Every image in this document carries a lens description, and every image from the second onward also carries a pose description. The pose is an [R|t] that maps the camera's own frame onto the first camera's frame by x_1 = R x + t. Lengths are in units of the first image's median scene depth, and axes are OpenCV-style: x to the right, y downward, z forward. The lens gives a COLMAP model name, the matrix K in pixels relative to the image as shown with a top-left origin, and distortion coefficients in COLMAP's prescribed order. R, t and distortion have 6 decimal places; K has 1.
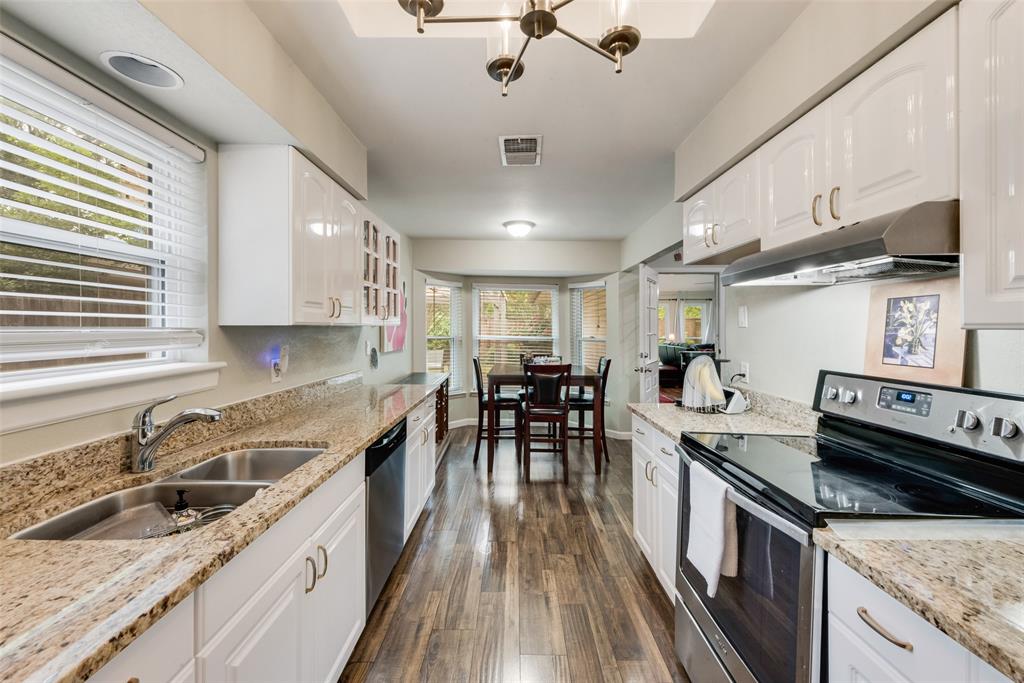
lens RADIAL K [[408.3, 0, 510.5], [0, 408.3, 321.6], [0, 0, 1]] dist [0.013717, -0.001657]
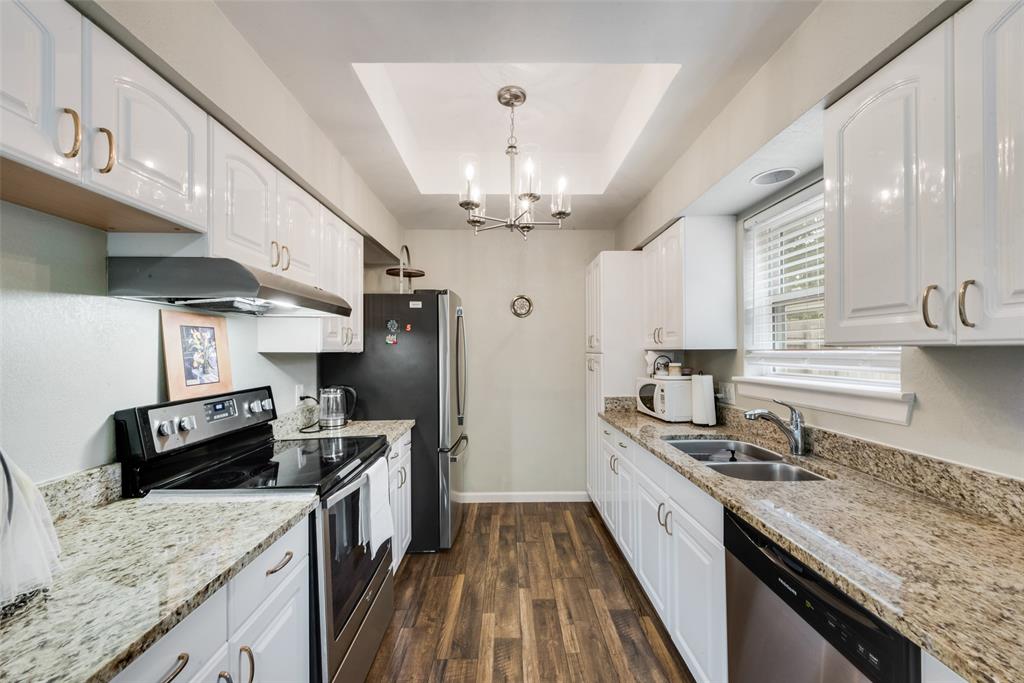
lens RADIAL K [[408.3, 0, 518.2], [0, 408.3, 346.6], [0, 0, 1]] dist [0.013717, -0.001657]
pose [[-0.999170, 0.003699, -0.040569, 0.087973], [0.004565, 0.999763, -0.021275, 0.027465], [0.040481, -0.021442, -0.998950, 2.226425]]
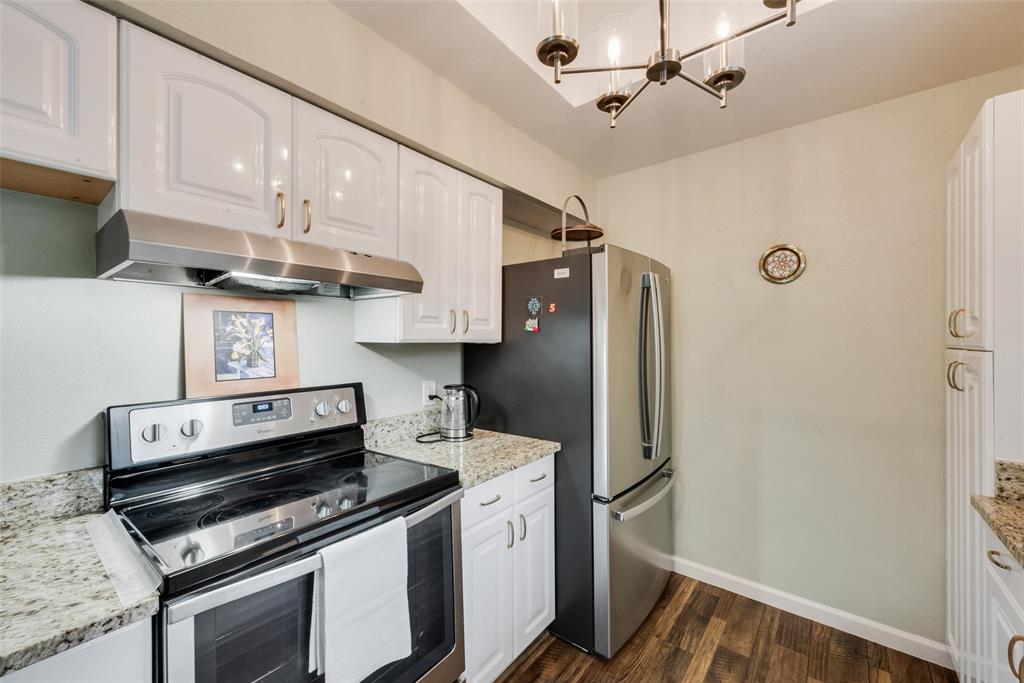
lens RADIAL K [[408.3, 0, 515.6], [0, 408.3, 338.7], [0, 0, 1]] dist [0.013717, -0.001657]
pose [[-0.788925, 0.001340, 0.614488, -0.197145], [-0.009030, 0.999864, -0.013774, 0.014537], [-0.614423, -0.016416, -0.788806, 1.388808]]
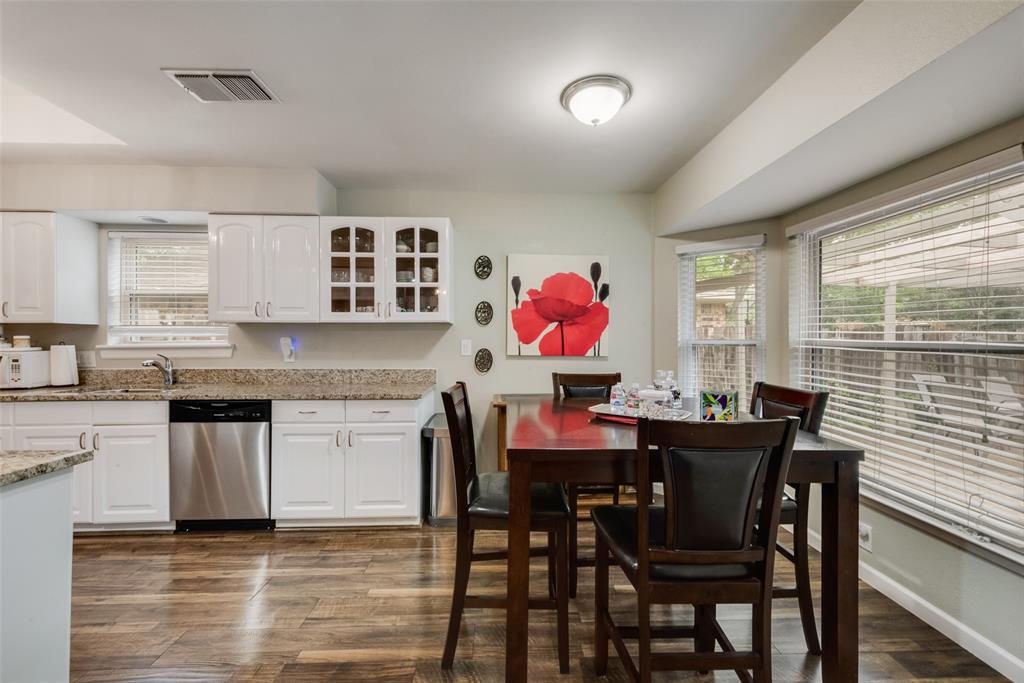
lens RADIAL K [[408.3, 0, 513.8], [0, 408.3, 340.3], [0, 0, 1]] dist [0.013717, -0.001657]
pose [[0.043908, 0.007476, -0.999008, 1.510014], [0.014954, 0.999855, 0.008139, 0.108135], [0.998924, -0.015296, 0.043789, 2.762977]]
